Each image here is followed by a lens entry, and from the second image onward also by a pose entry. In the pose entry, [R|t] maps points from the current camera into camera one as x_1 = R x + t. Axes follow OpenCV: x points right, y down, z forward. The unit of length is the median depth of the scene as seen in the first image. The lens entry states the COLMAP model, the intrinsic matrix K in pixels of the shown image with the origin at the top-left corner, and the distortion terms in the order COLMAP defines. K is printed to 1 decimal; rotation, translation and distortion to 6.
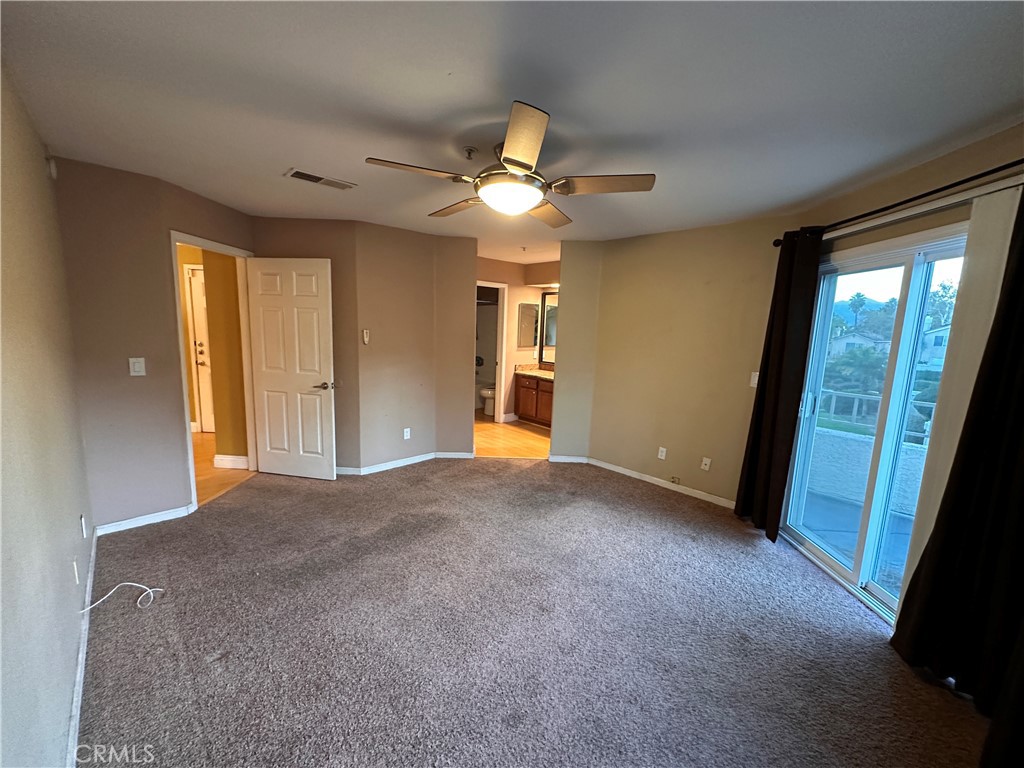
lens RADIAL K [[408.2, 0, 512.0], [0, 408.2, 384.0], [0, 0, 1]] dist [-0.001778, 0.000329]
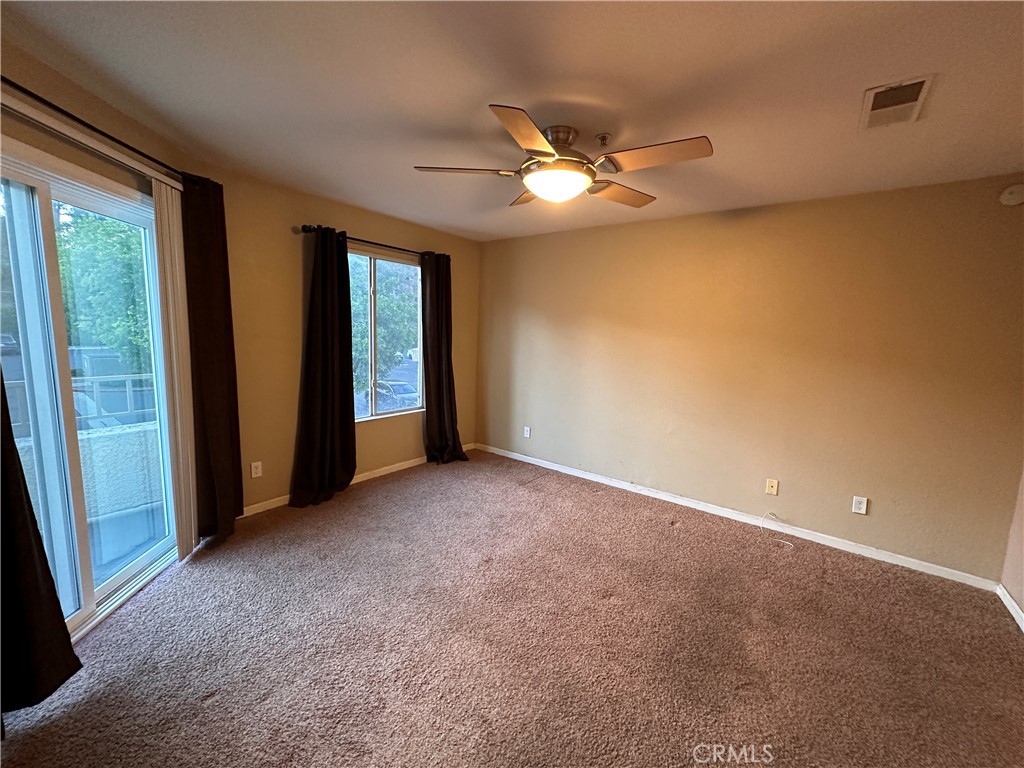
lens RADIAL K [[405.4, 0, 500.8], [0, 405.4, 386.8], [0, 0, 1]] dist [-0.000859, 0.000032]
pose [[-0.986695, -0.053982, -0.153359, 0.087174], [-0.094455, 0.958085, 0.270467, -0.085473], [0.132330, 0.281353, -0.950436, 0.707096]]
